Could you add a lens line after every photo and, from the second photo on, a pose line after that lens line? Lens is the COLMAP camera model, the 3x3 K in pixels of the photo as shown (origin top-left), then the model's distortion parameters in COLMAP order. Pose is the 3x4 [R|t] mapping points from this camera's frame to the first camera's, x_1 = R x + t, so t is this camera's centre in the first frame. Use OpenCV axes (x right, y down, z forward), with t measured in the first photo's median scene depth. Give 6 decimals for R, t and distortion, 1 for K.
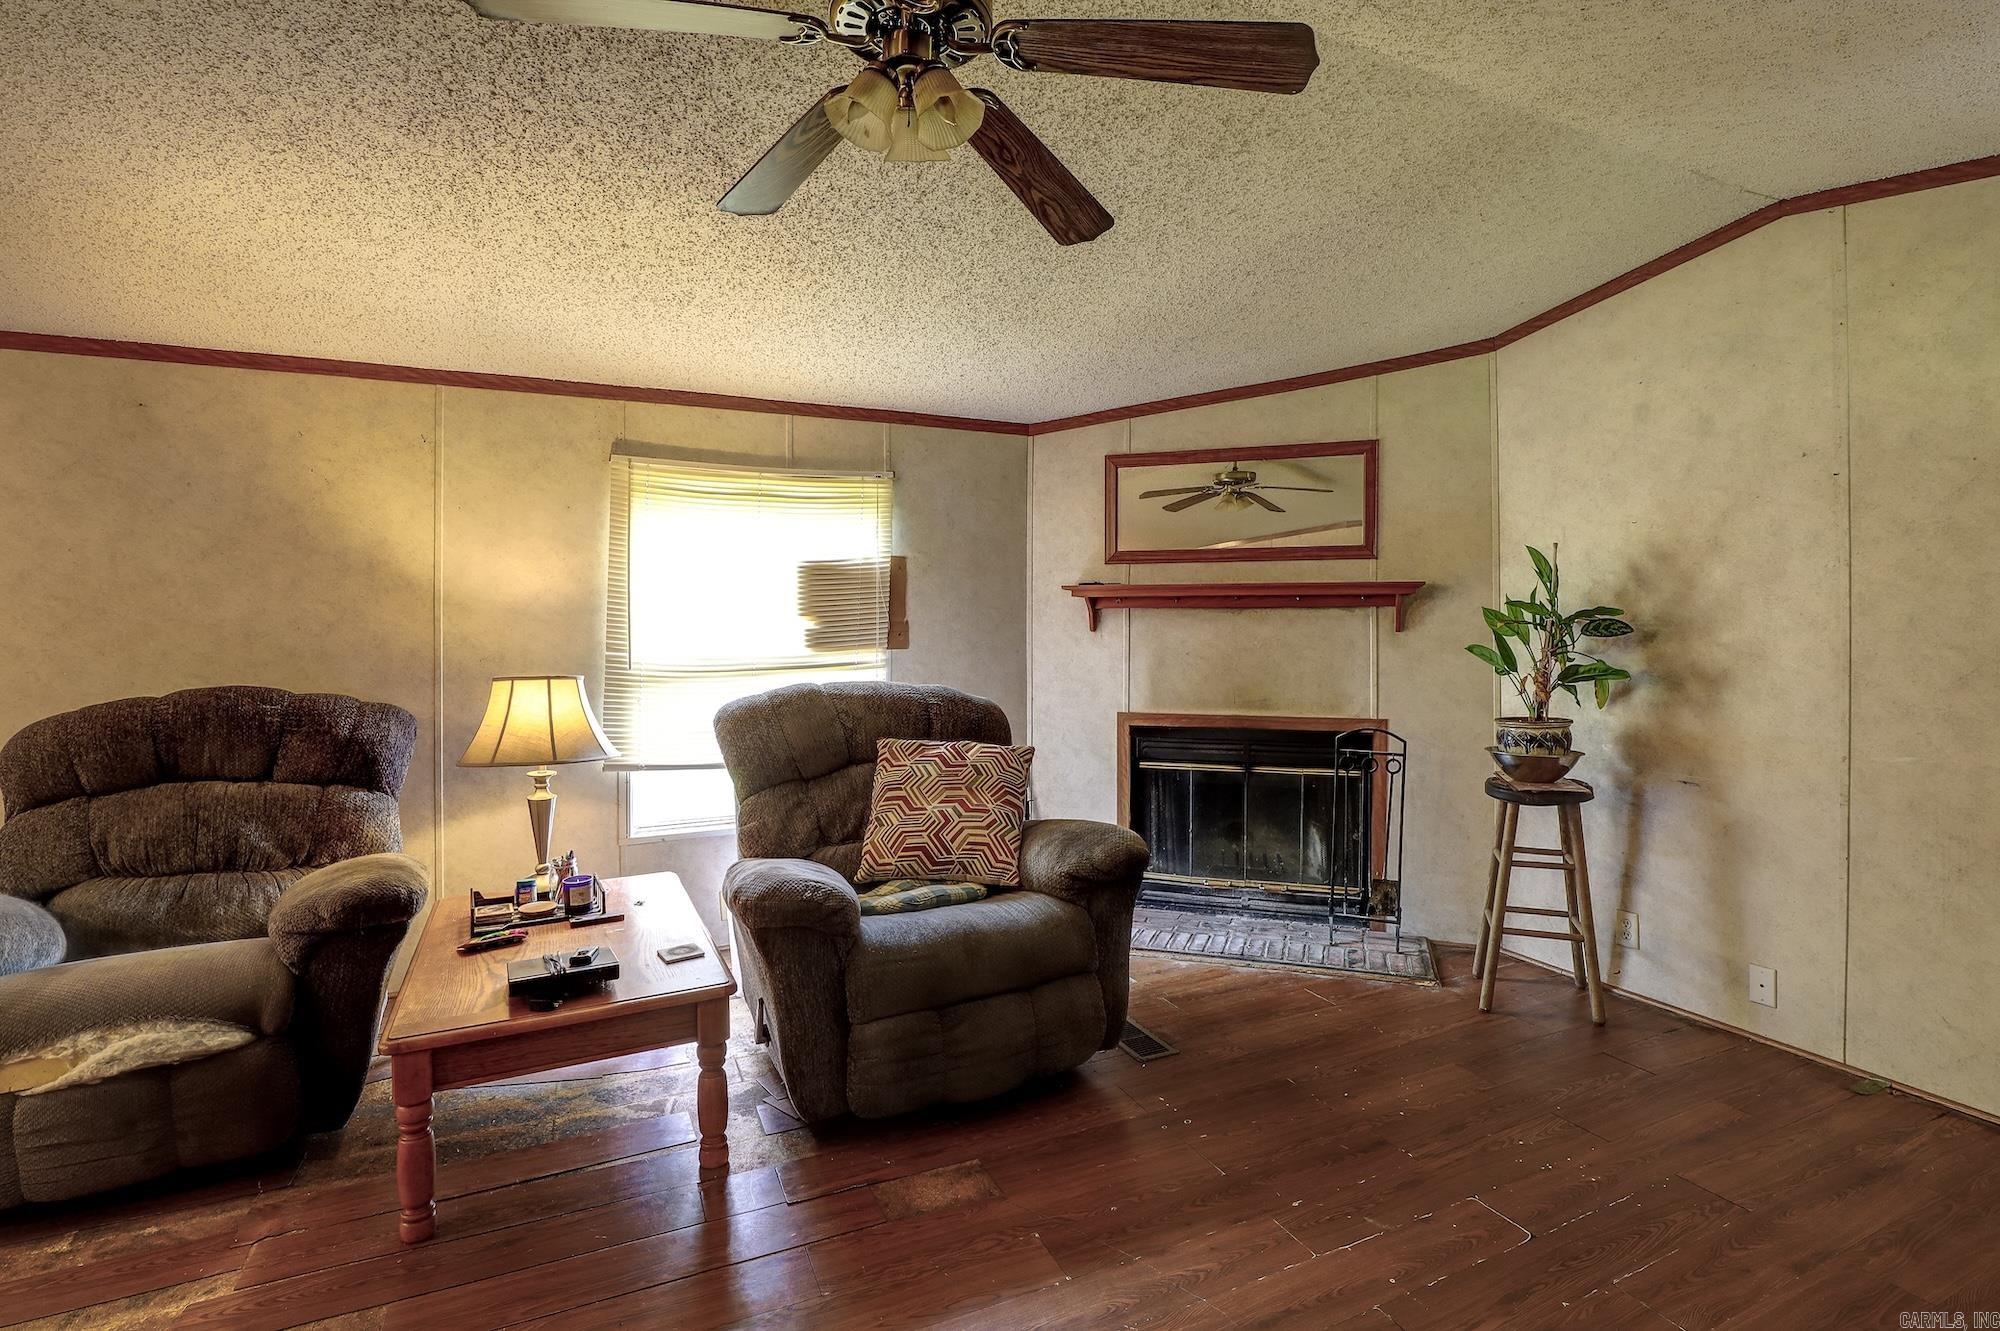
lens RADIAL K [[988.9, 0, 1000.3], [0, 988.9, 625.2], [0, 0, 1]] dist [-0.002555, -0.000342]
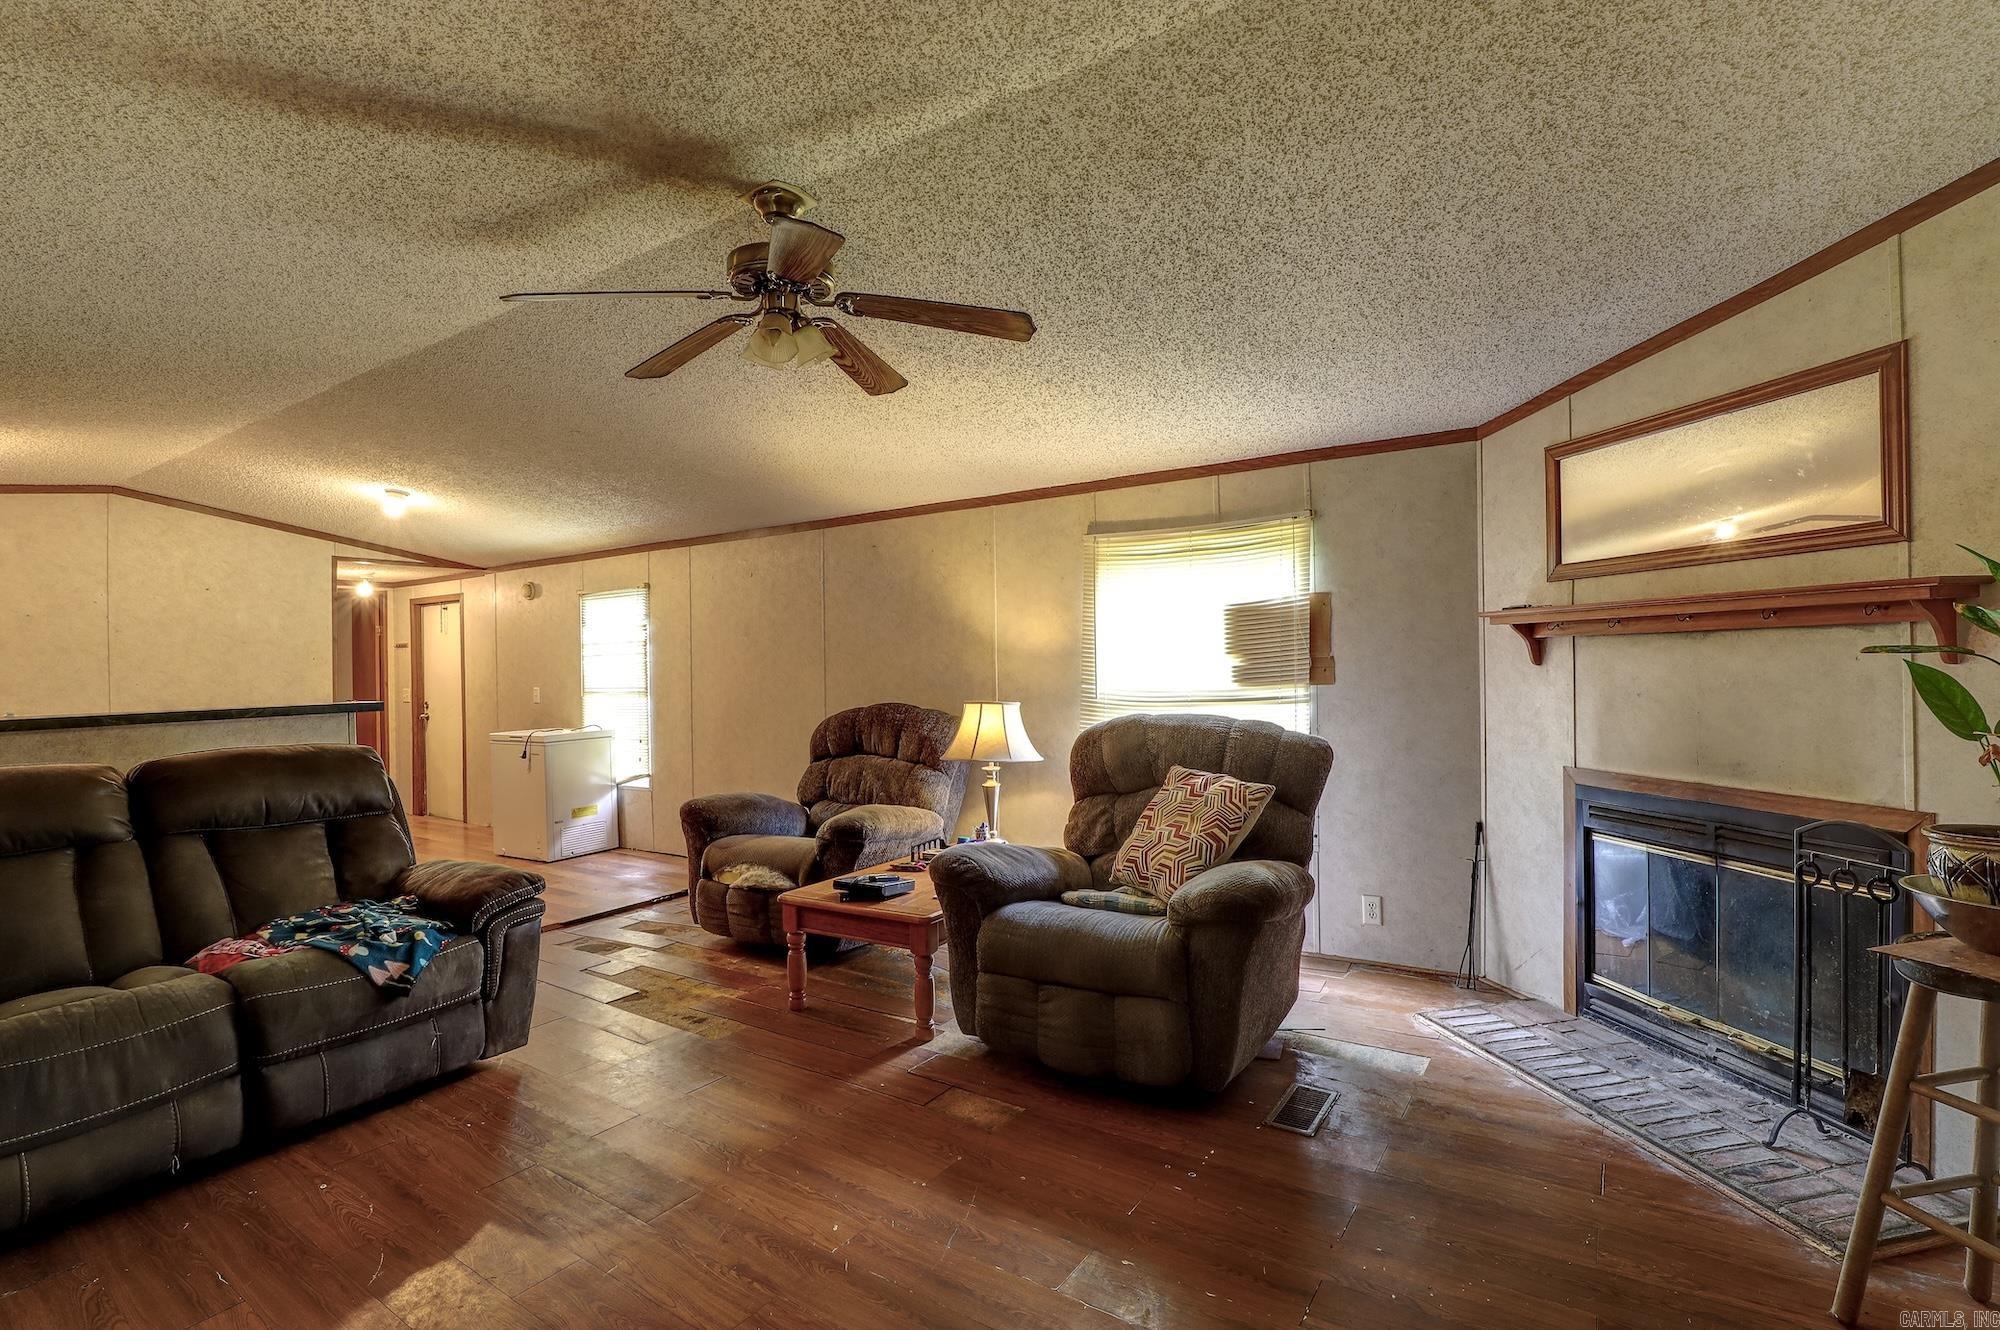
lens RADIAL K [[945.2, 0, 1000.0], [0, 945.2, 665.0], [0, 0, 1]] dist [0.000207, 0.000447]
pose [[0.513956, -0.008797, -0.857771, 0.572938], [0.016774, 0.999859, -0.000203, -0.001383], [0.857652, -0.014284, 0.514031, 0.232410]]
